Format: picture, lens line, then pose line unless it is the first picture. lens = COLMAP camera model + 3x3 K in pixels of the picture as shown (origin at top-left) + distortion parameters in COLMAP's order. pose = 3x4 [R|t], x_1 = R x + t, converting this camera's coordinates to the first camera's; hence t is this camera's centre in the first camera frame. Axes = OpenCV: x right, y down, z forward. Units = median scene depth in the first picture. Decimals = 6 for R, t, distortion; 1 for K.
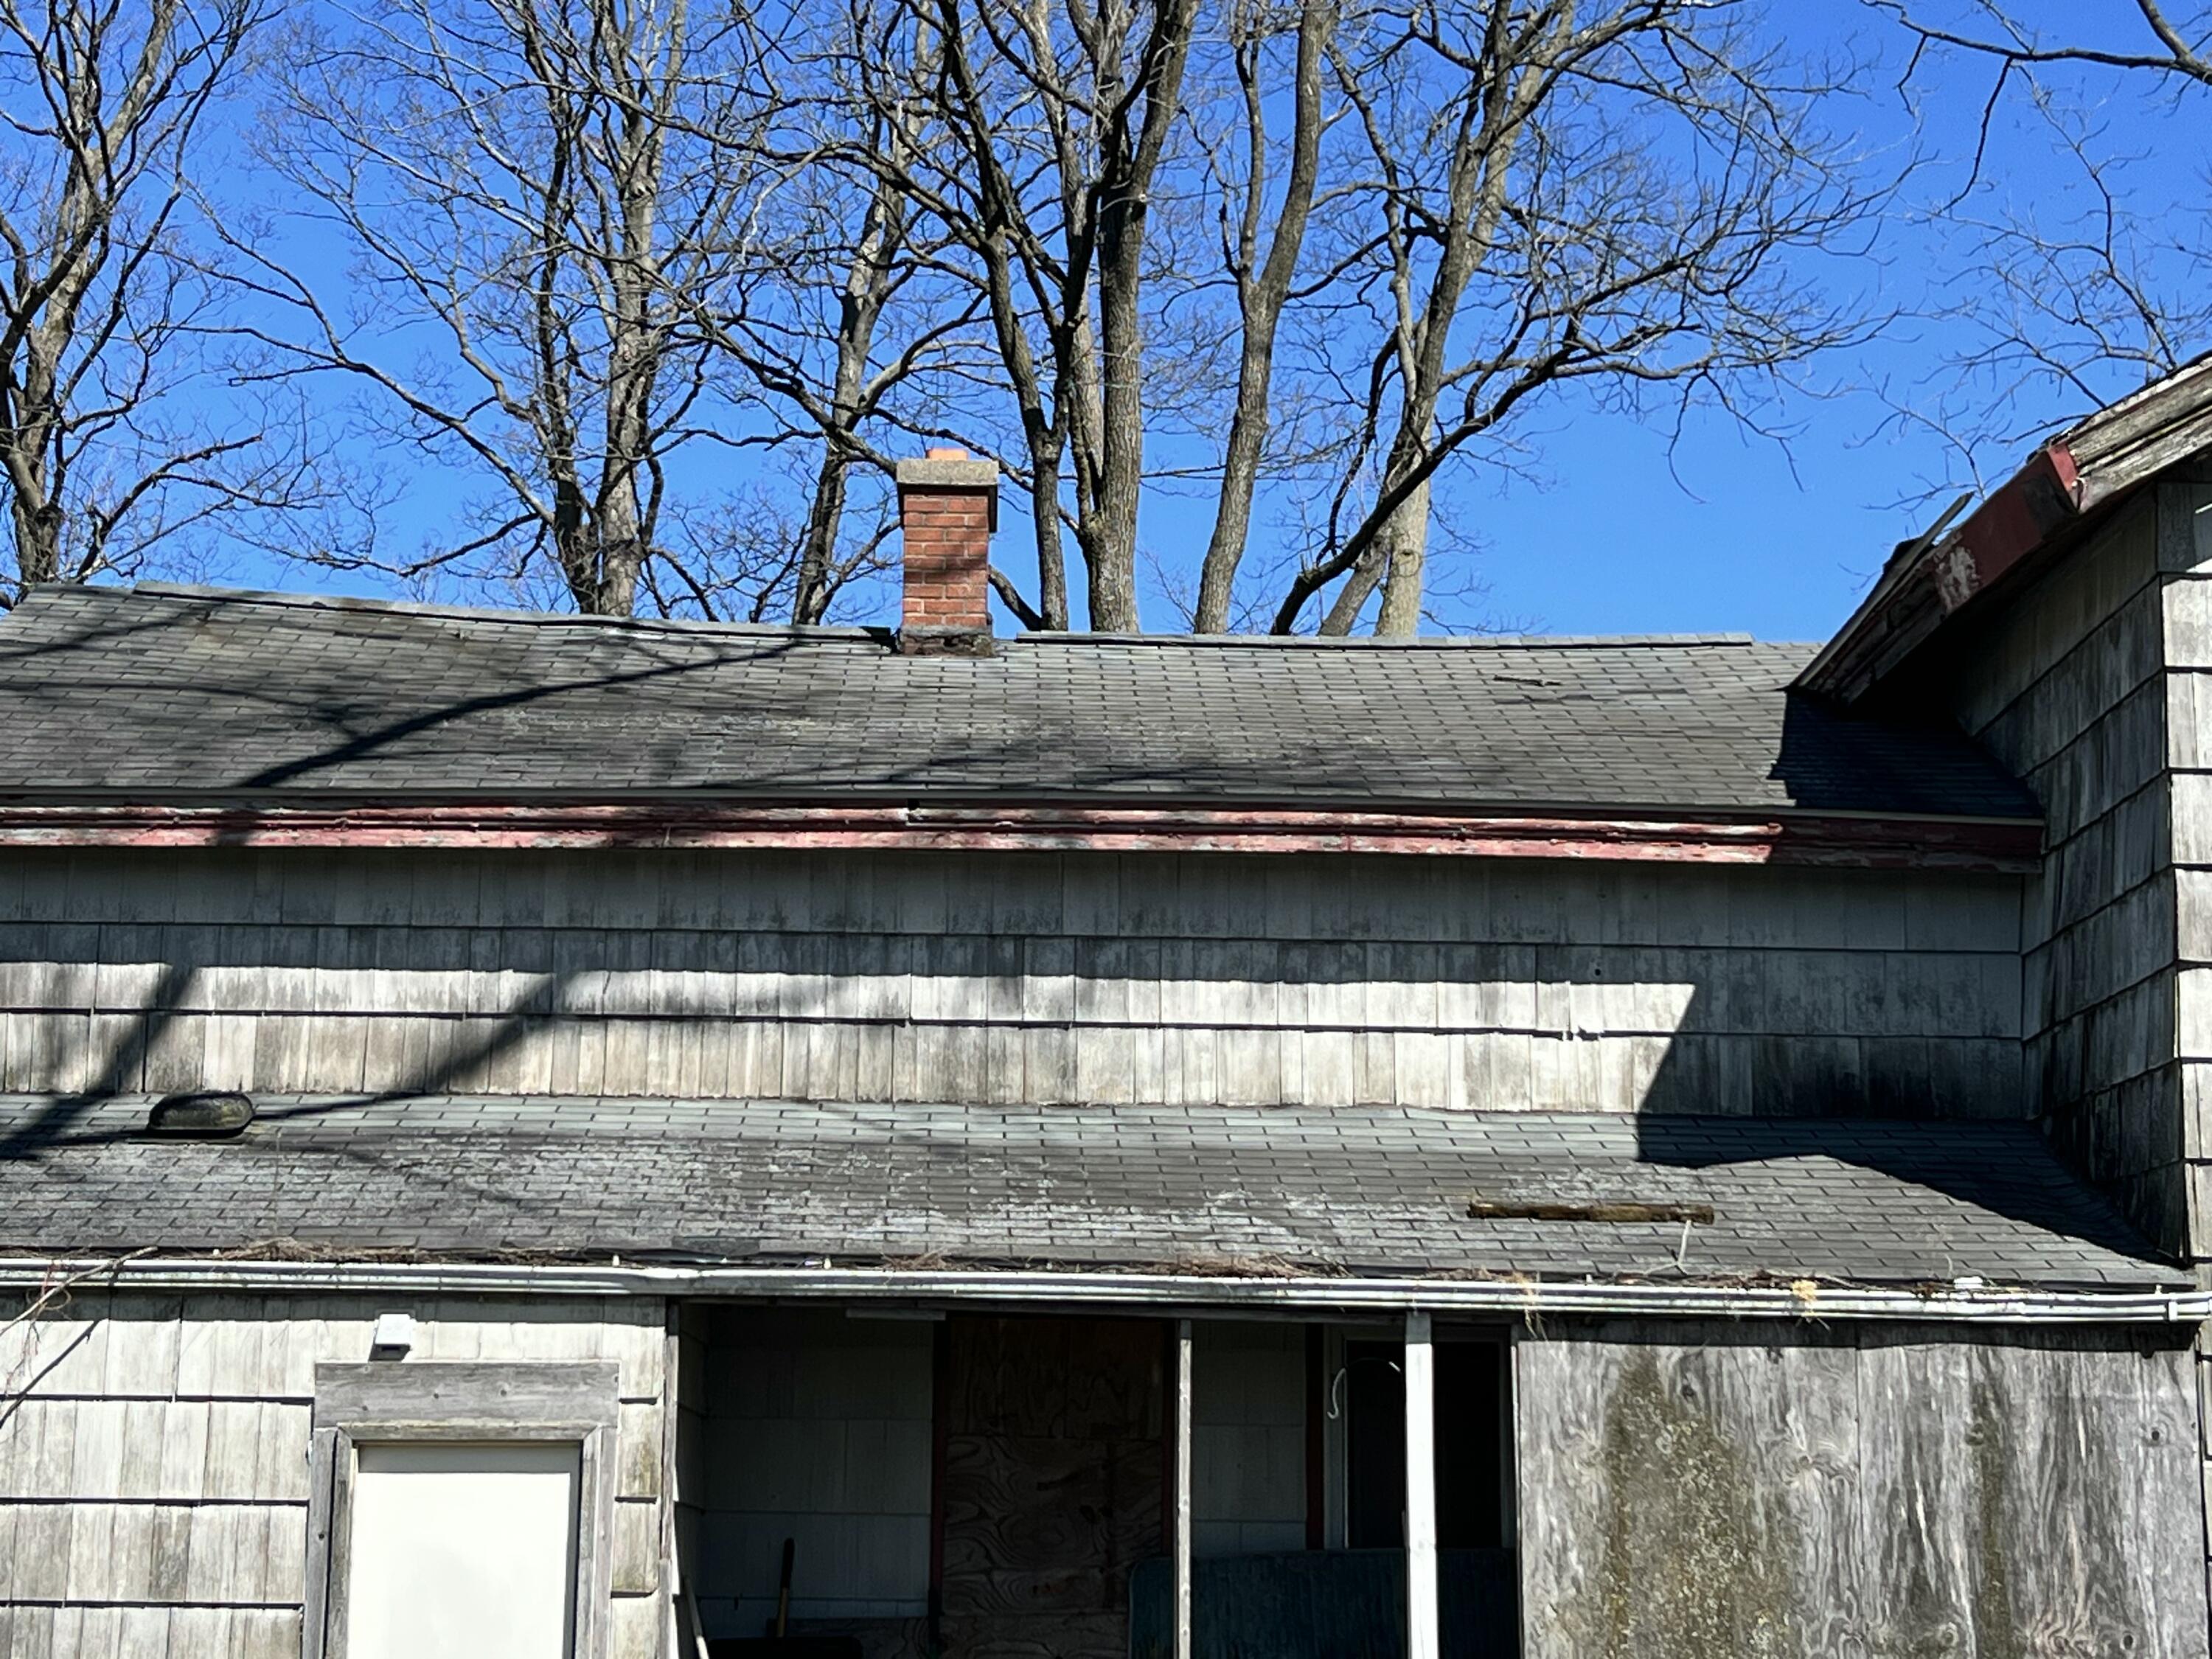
lens RADIAL K [[4091.1, 0, 1098.4], [0, 4091.1, 818.4], [0, 0, 1]] dist [0.129650, 0.000000]
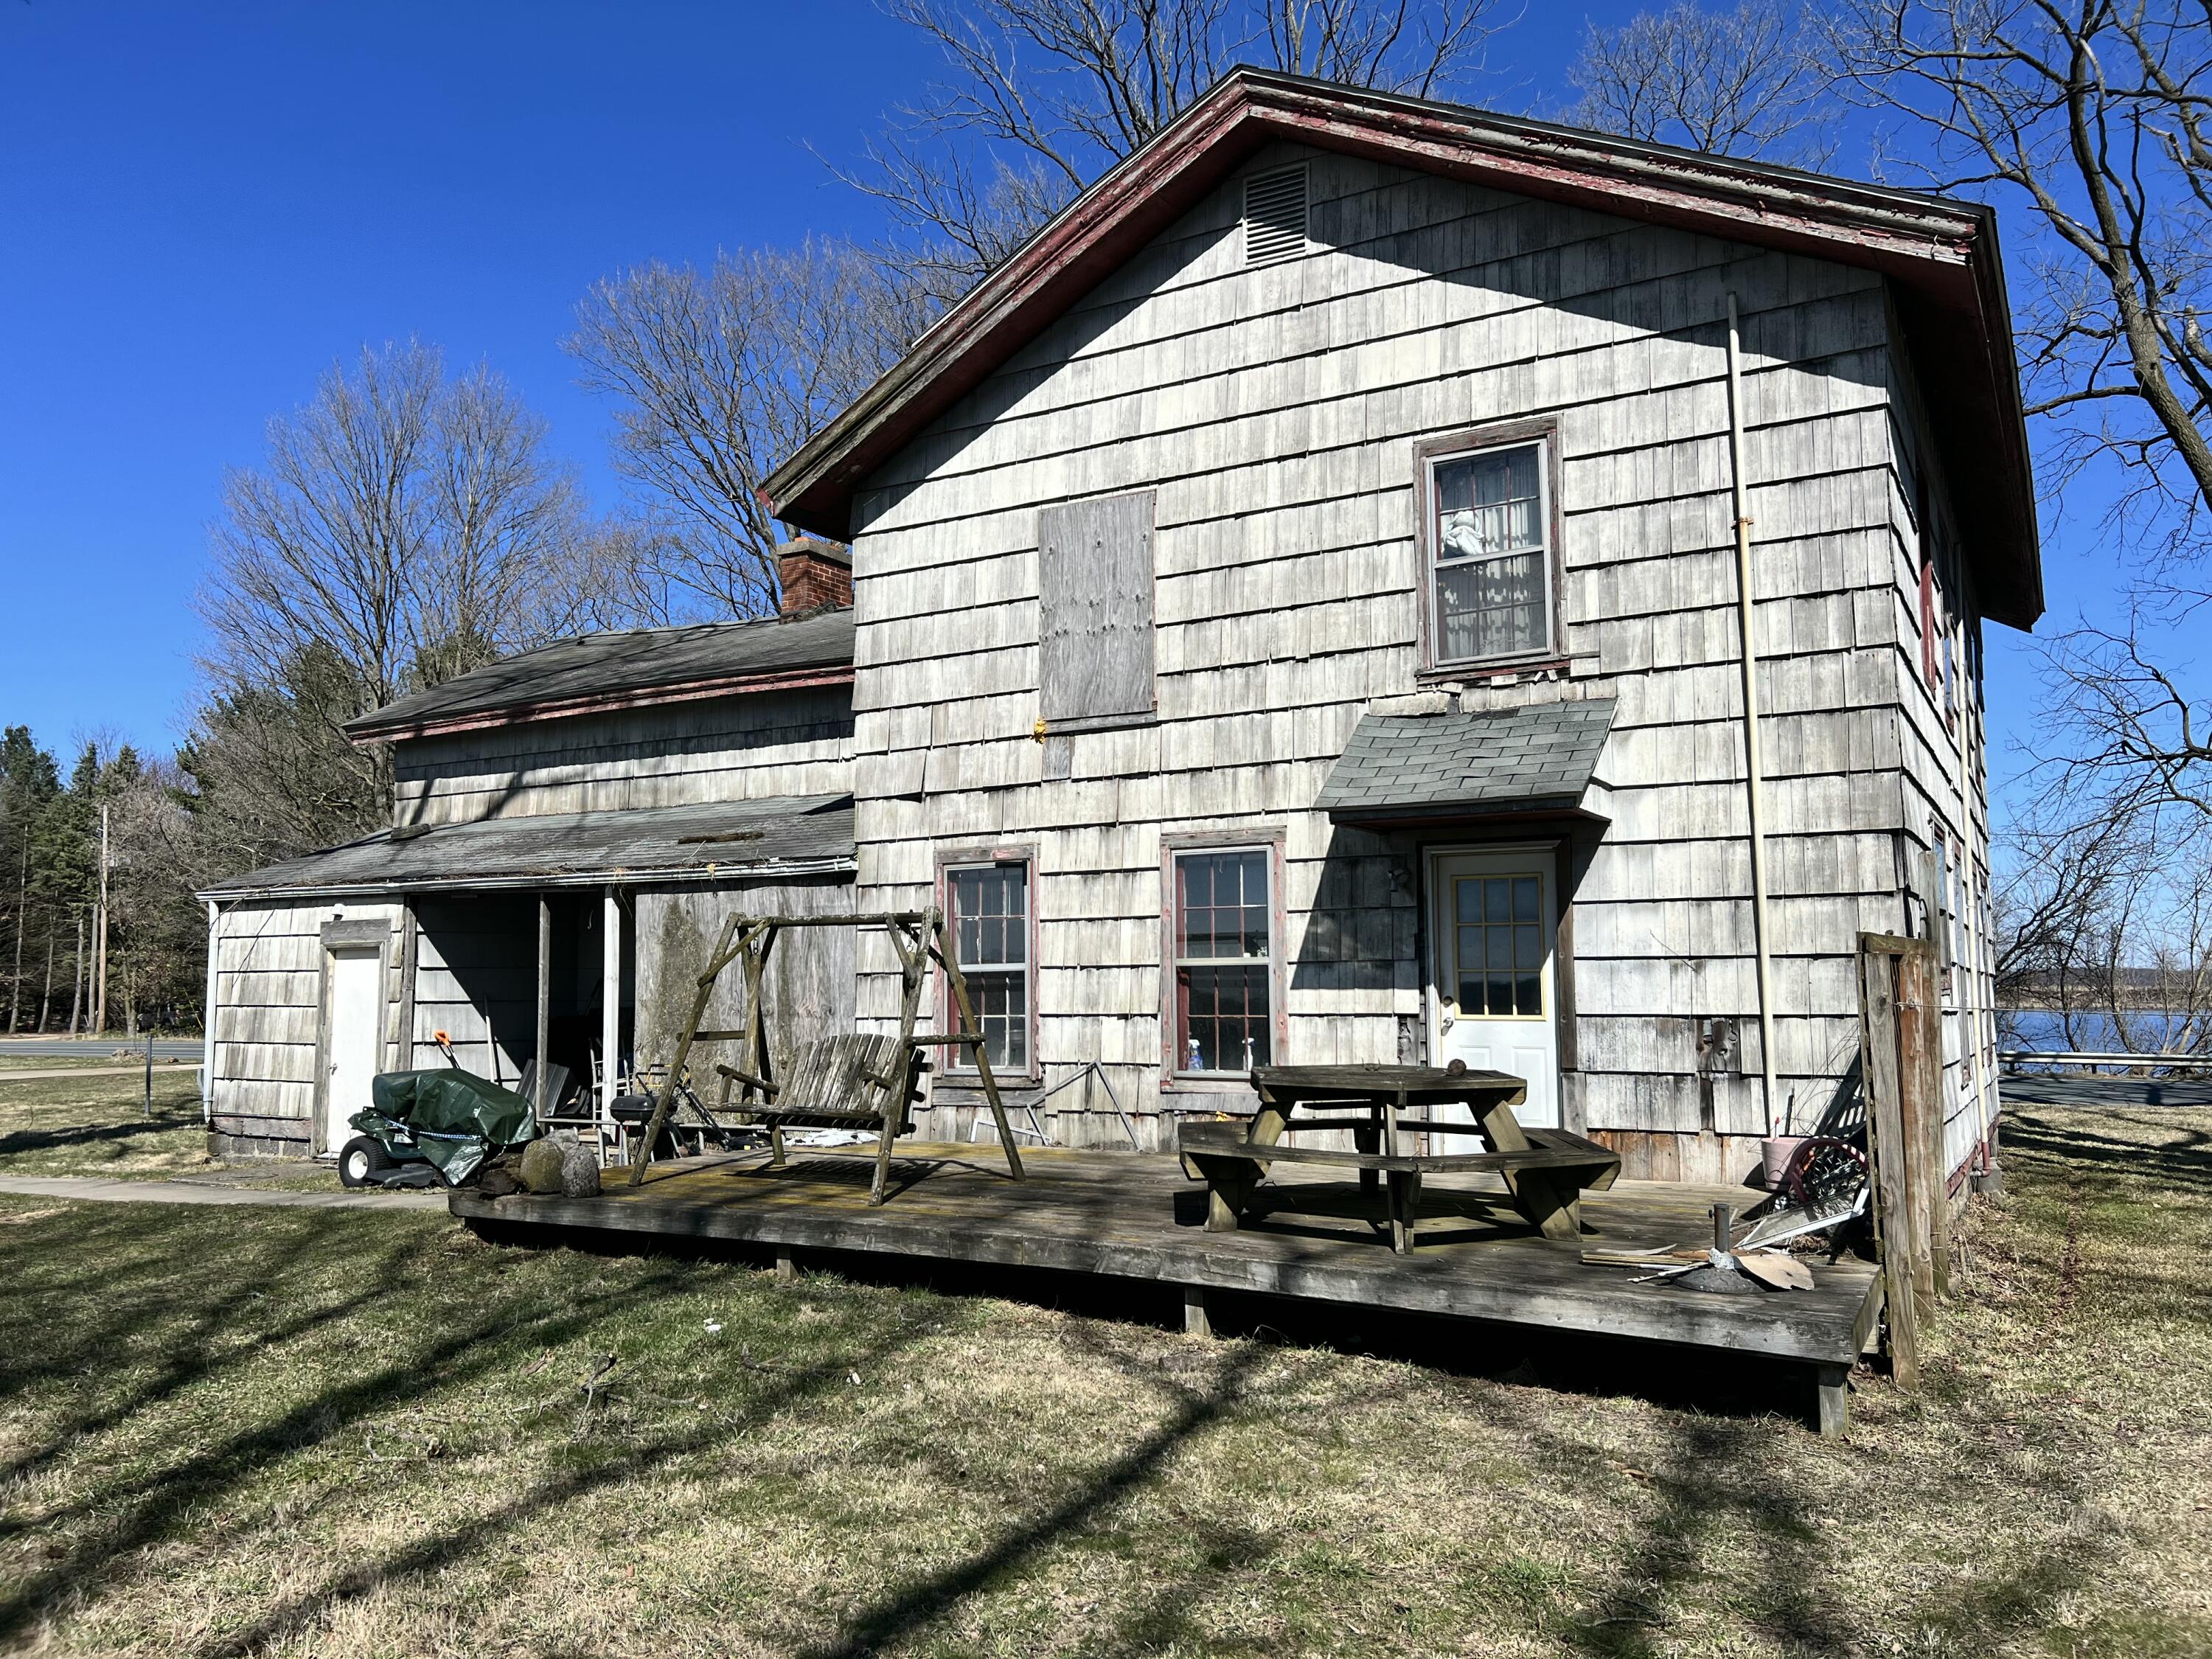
lens RADIAL K [[1662.2, 0, 1112.5], [0, 1662.2, 847.2], [0, 0, 1]] dist [0.055789, -0.041208]
pose [[0.839386, -0.059440, -0.540277, 0.875458], [0.116613, 0.990550, 0.072194, 0.059644], [0.530880, -0.123602, 0.838385, 0.314954]]
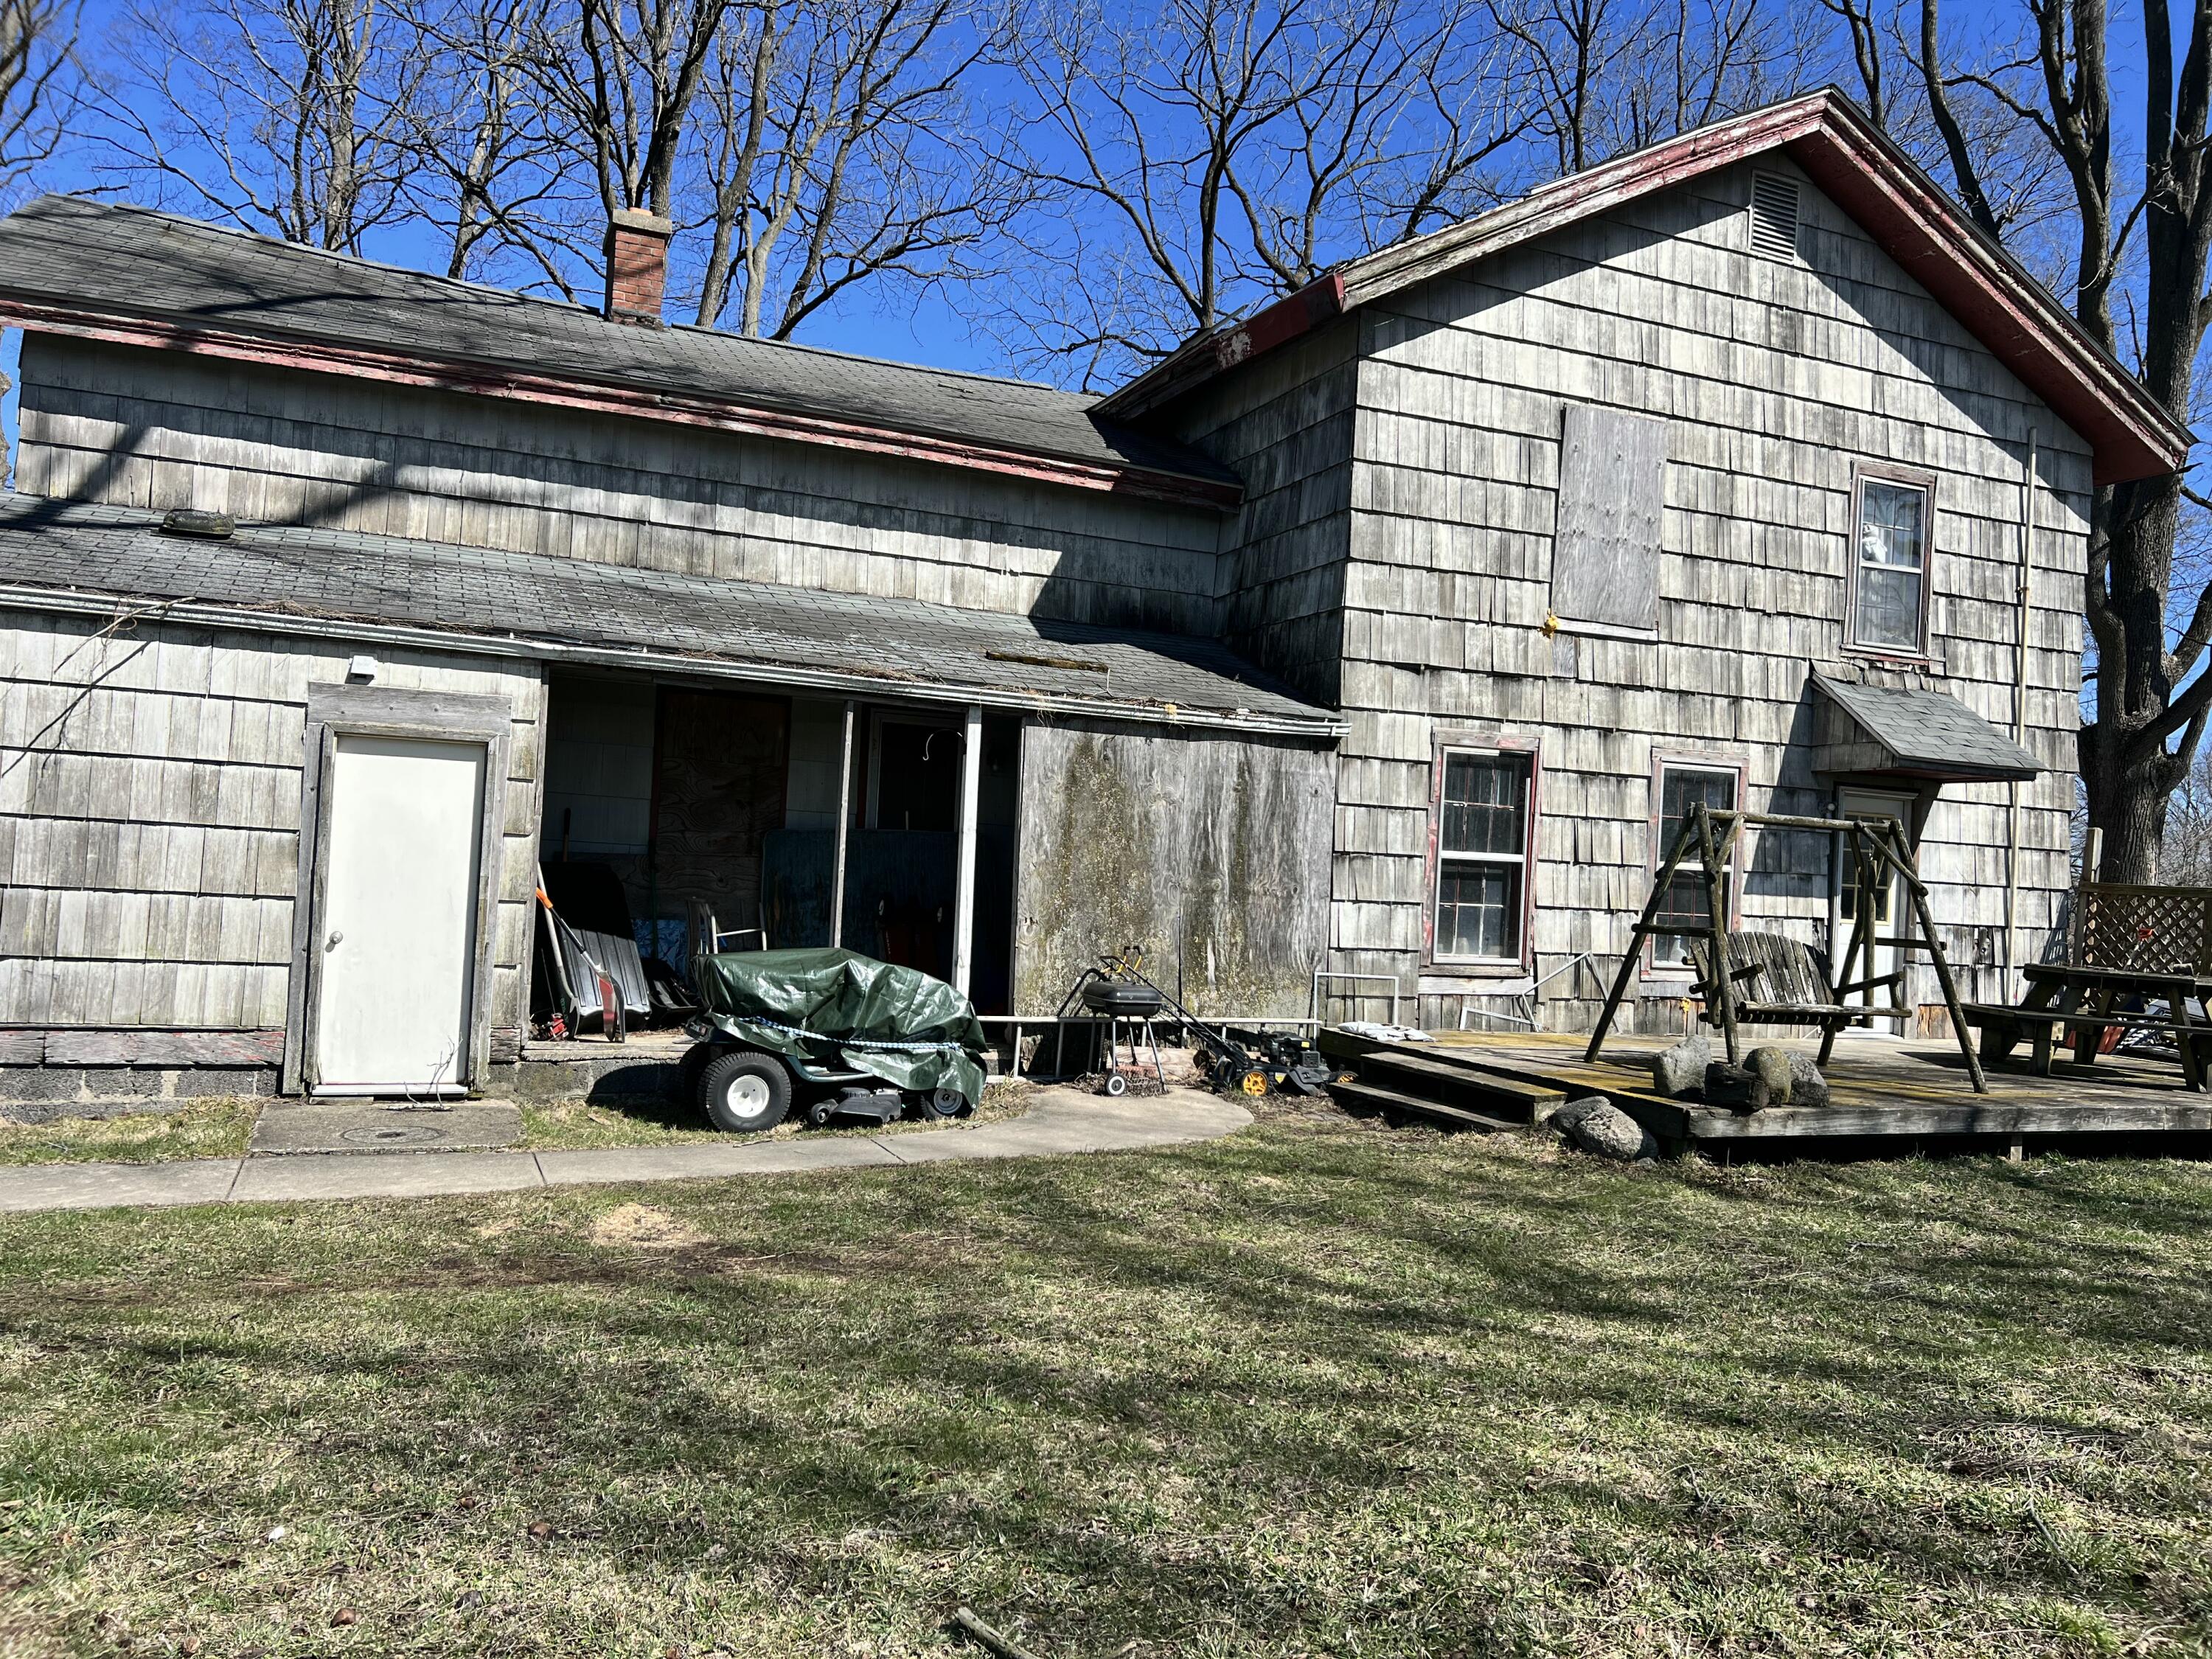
lens RADIAL K [[1662.2, 0, 1116.0], [0, 1662.2, 850.9], [0, 0, 1]] dist [0.055789, -0.041208]
pose [[0.932045, 0.043707, 0.359697, -0.126830], [-0.109298, 0.980372, 0.164087, 0.054649], [-0.345465, -0.192250, 0.918528, 0.280510]]
